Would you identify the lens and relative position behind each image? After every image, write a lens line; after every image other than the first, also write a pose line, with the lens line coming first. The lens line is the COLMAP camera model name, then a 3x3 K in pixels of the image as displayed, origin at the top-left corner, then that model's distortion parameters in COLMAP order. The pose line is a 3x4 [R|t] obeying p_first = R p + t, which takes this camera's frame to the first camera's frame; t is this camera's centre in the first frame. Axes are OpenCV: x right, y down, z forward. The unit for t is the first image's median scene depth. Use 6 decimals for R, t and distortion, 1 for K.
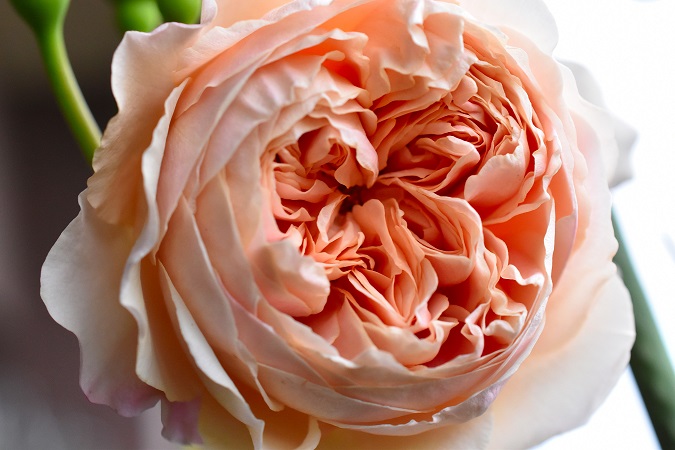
lens RADIAL K [[1189.5, 0, 337.5], [0, 1189.5, 225.0], [0, 0, 1]] dist [0.210017, 0.061661]
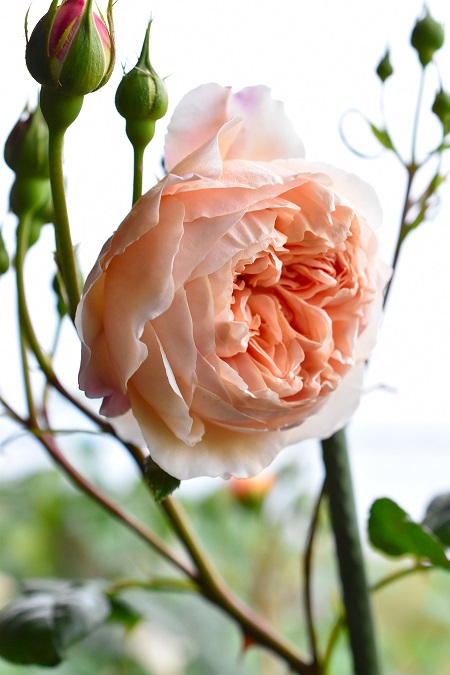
lens RADIAL K [[1189.5, 0, 225.0], [0, 1189.5, 337.5], [0, 0, 1]] dist [0.210017, 0.061661]
pose [[0.890609, 0.154990, 0.427544, -0.751397], [-0.225359, 0.966994, 0.118893, -0.155639], [-0.395005, -0.202238, 0.896142, -0.498979]]
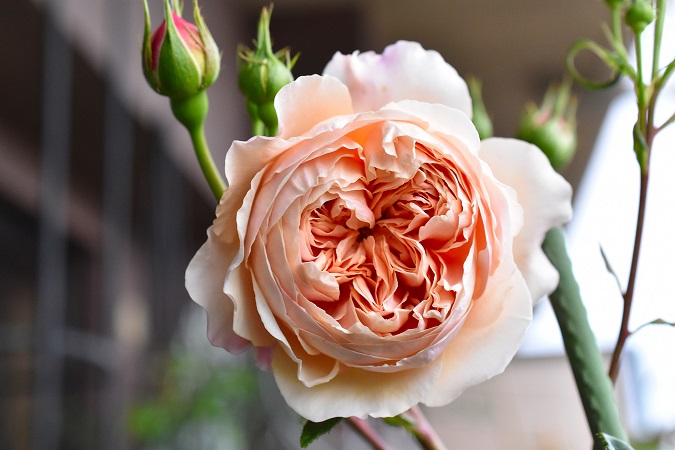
lens RADIAL K [[1189.5, 0, 337.5], [0, 1189.5, 225.0], [0, 0, 1]] dist [0.210017, 0.061661]
pose [[0.982132, 0.029041, -0.185940, 0.315460], [-0.019506, 0.998409, 0.052905, -0.133669], [0.187181, -0.048332, 0.981136, -0.731825]]
